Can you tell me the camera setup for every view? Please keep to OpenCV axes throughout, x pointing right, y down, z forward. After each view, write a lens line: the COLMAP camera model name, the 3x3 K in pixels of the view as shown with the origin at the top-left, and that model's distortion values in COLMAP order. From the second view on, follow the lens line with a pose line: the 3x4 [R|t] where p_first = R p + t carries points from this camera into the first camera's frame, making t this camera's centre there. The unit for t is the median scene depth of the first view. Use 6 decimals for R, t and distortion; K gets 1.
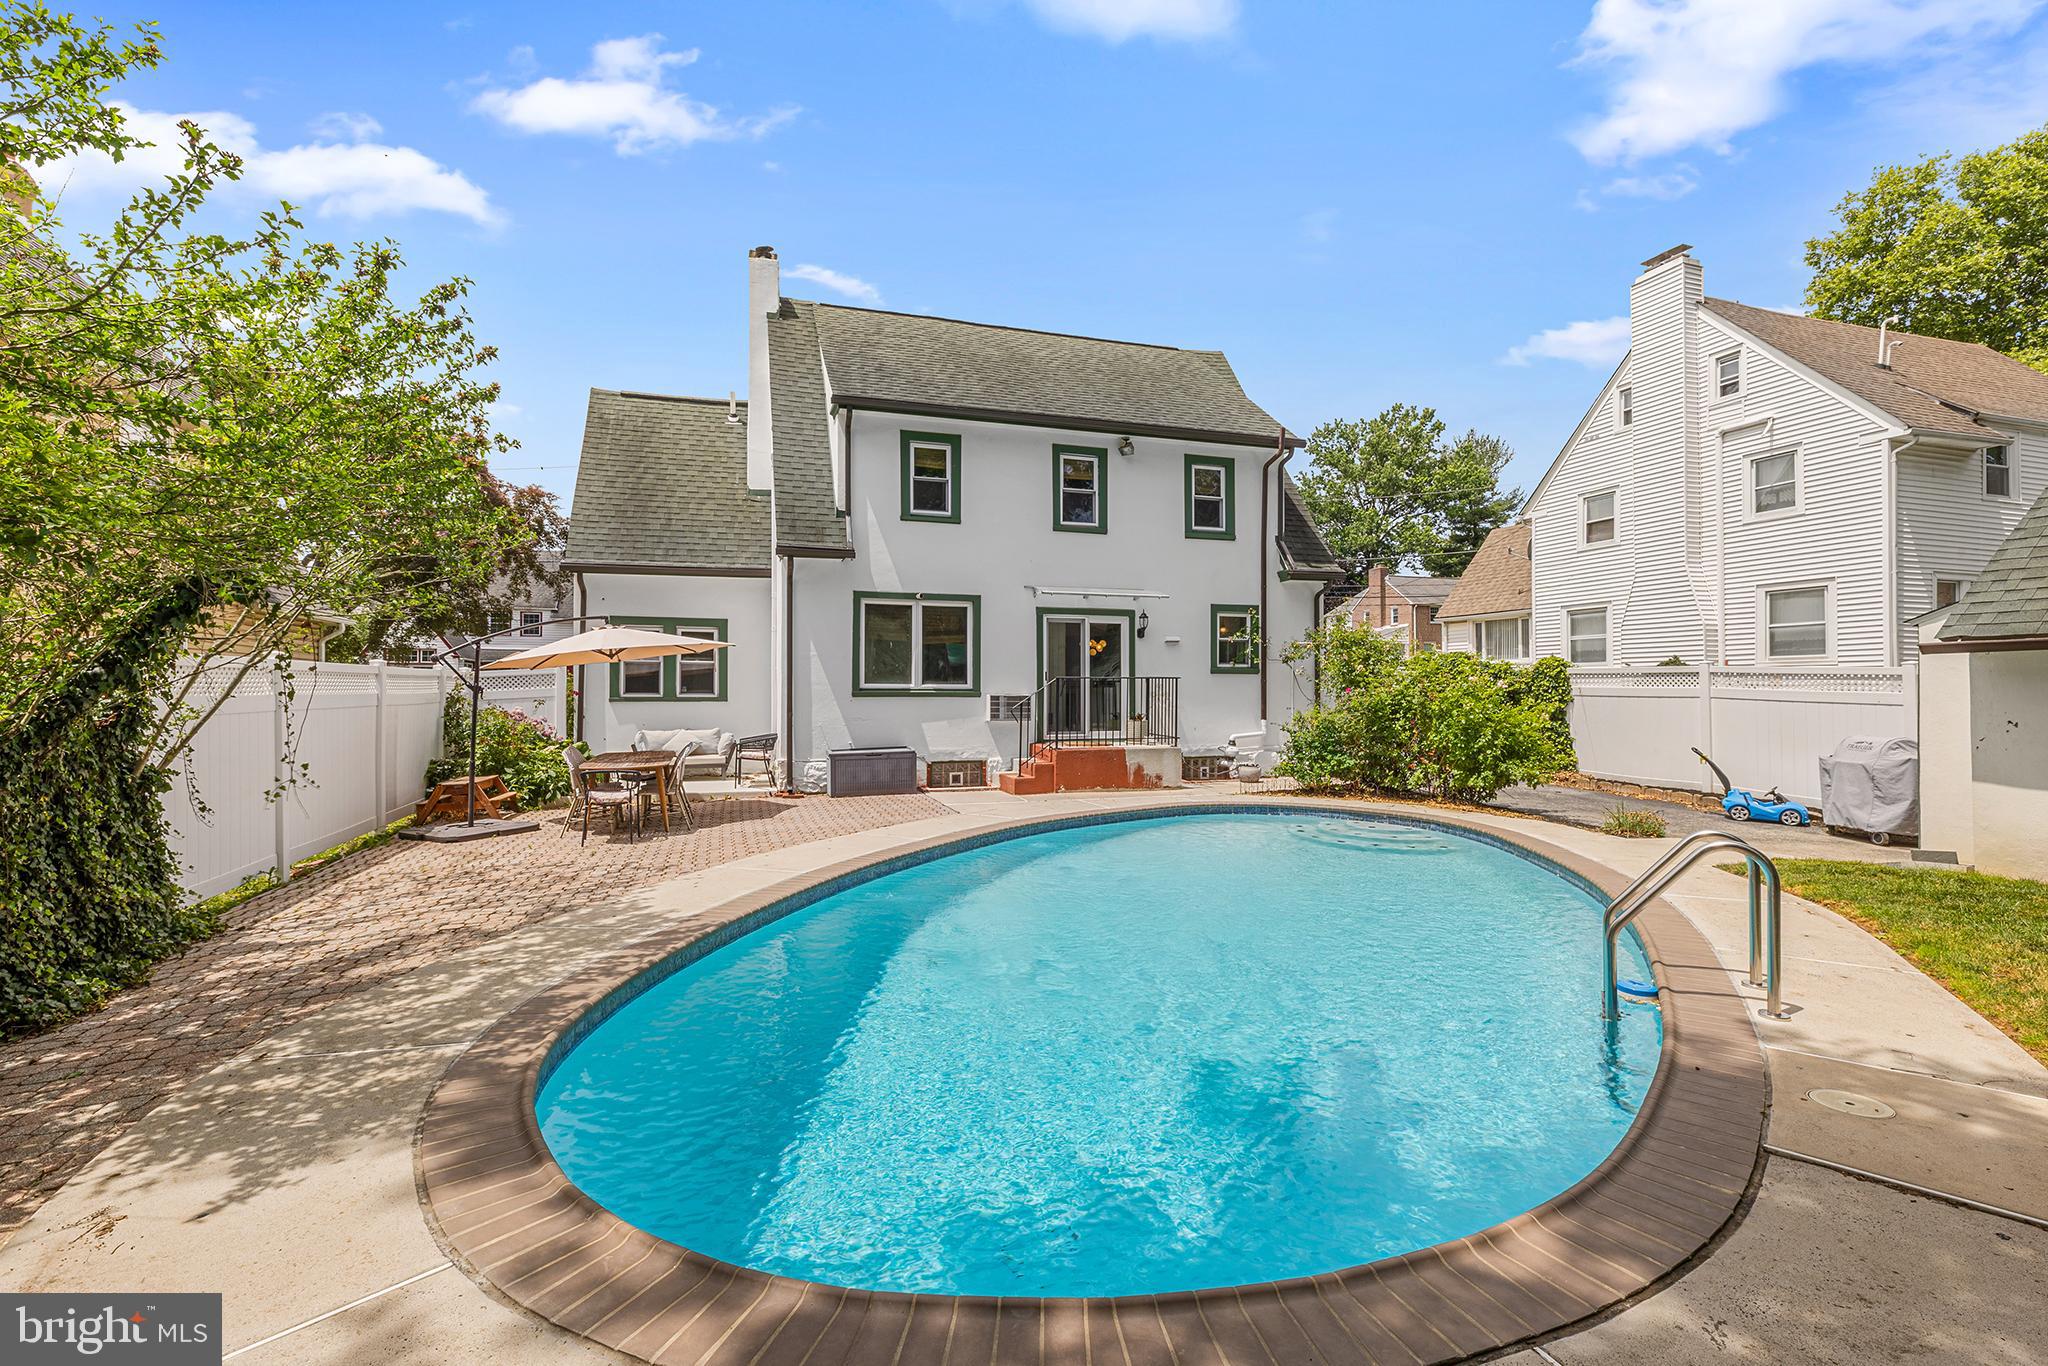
lens RADIAL K [[925.7, 0, 1019.9], [0, 925.7, 681.2], [0, 0, 1]] dist [0.003030, -0.001625]
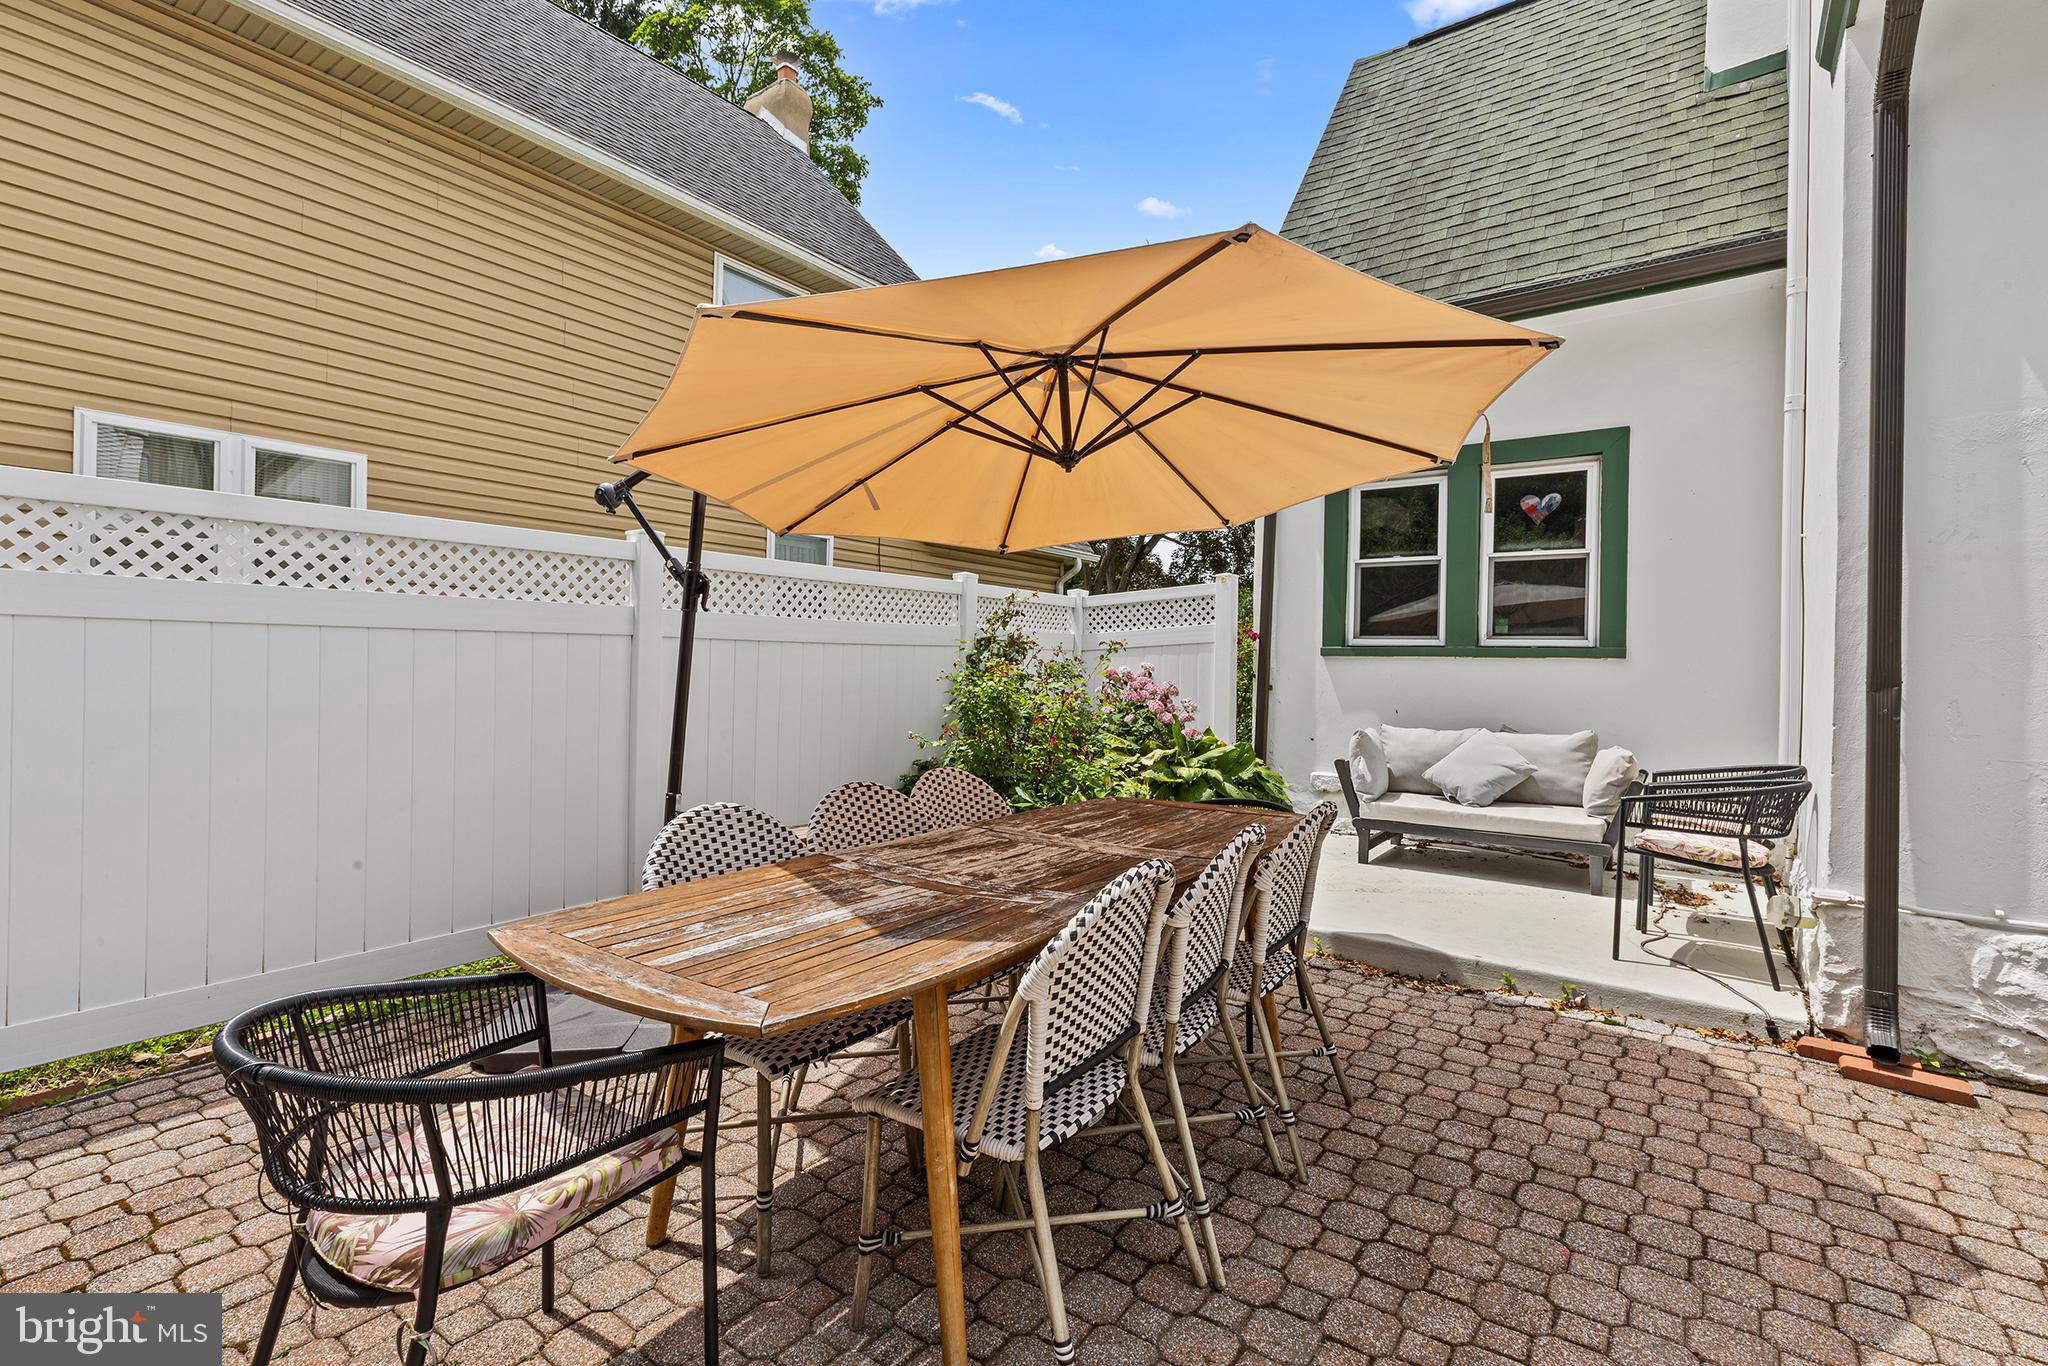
lens RADIAL K [[925.7, 0, 1018.4], [0, 925.7, 660.7], [0, 0, 1]] dist [0.003030, -0.001625]
pose [[0.579495, 0.007661, -0.814939, -0.175280], [-0.008292, 0.999959, 0.003504, 0.025439], [0.814933, 0.004727, 0.579536, 0.654728]]
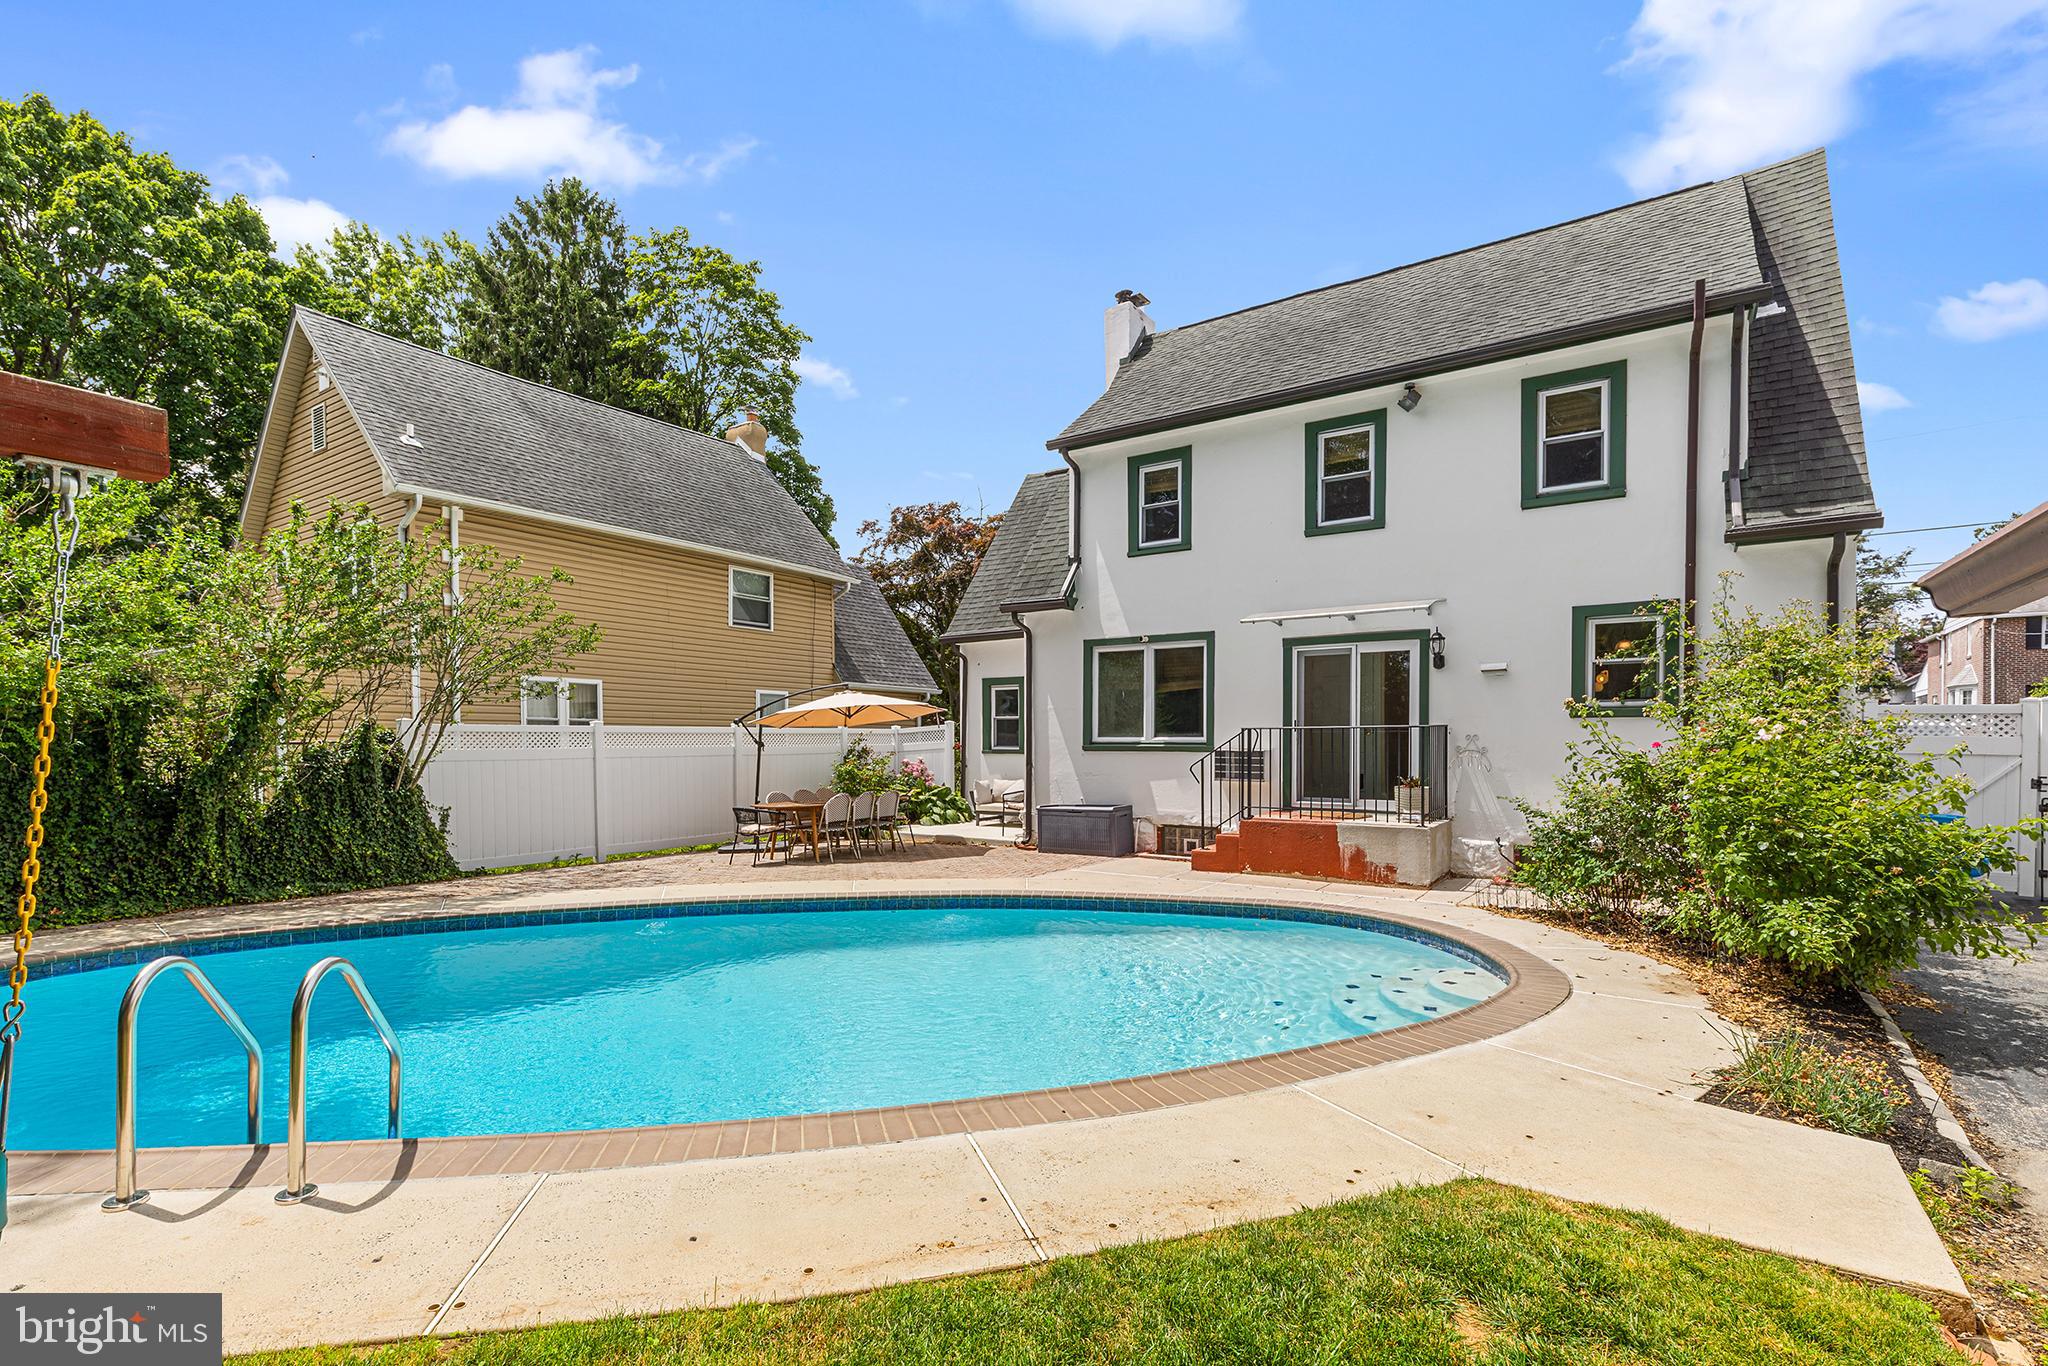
lens RADIAL K [[925.7, 0, 1006.4], [0, 925.7, 762.3], [0, 0, 1]] dist [0.003030, -0.001625]
pose [[0.614182, 0.017449, -0.788971, 0.506268], [0.012233, 0.999425, 0.031626, -0.002530], [0.789069, -0.029076, 0.613616, 0.331170]]
